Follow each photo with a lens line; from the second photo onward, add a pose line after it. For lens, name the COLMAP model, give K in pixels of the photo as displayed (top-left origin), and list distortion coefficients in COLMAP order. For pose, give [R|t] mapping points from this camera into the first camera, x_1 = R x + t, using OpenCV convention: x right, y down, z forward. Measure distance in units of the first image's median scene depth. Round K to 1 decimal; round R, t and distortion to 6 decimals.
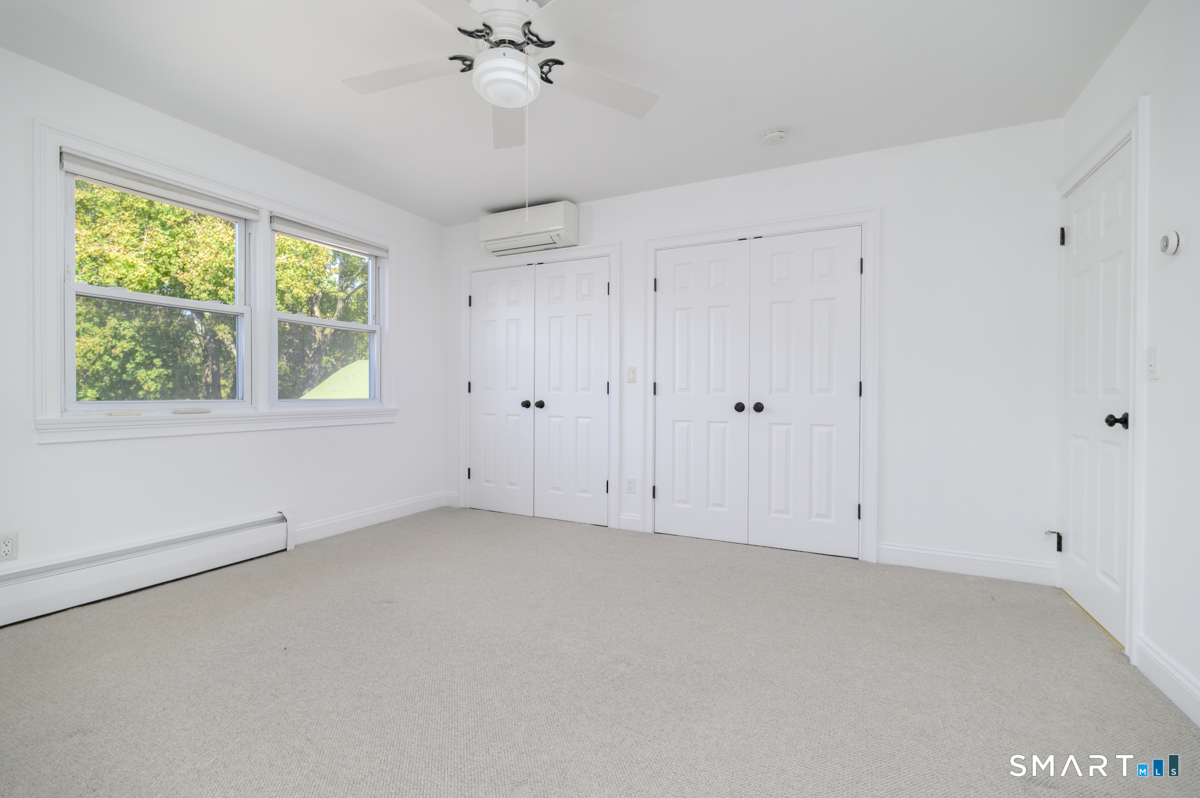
lens RADIAL K [[523.0, 0, 601.5], [0, 523.0, 397.5], [0, 0, 1]] dist [0.003121, -0.000452]
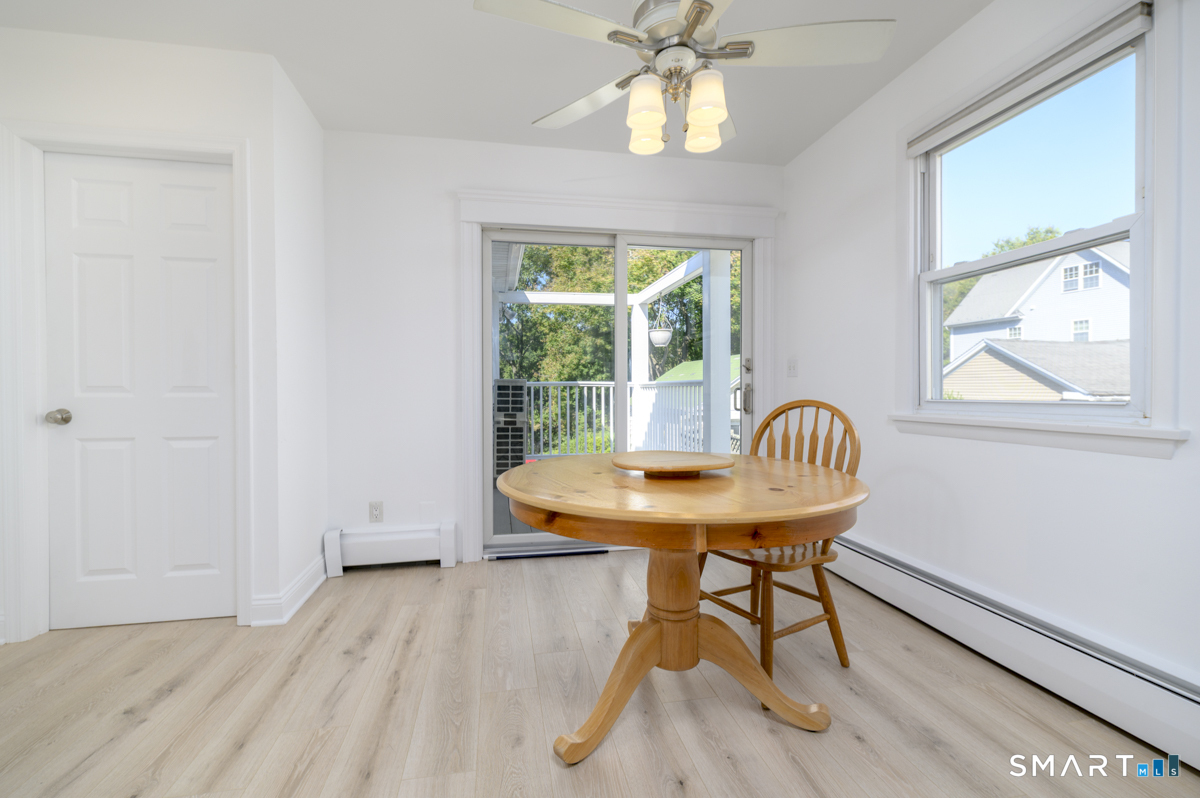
lens RADIAL K [[523.0, 0, 599.3], [0, 523.0, 393.8], [0, 0, 1]] dist [0.003121, -0.000452]
pose [[0.795886, -0.005702, 0.605420, -1.908464], [0.002220, 0.999976, 0.006500, 0.003727], [-0.605443, -0.003829, 0.795880, -0.373279]]
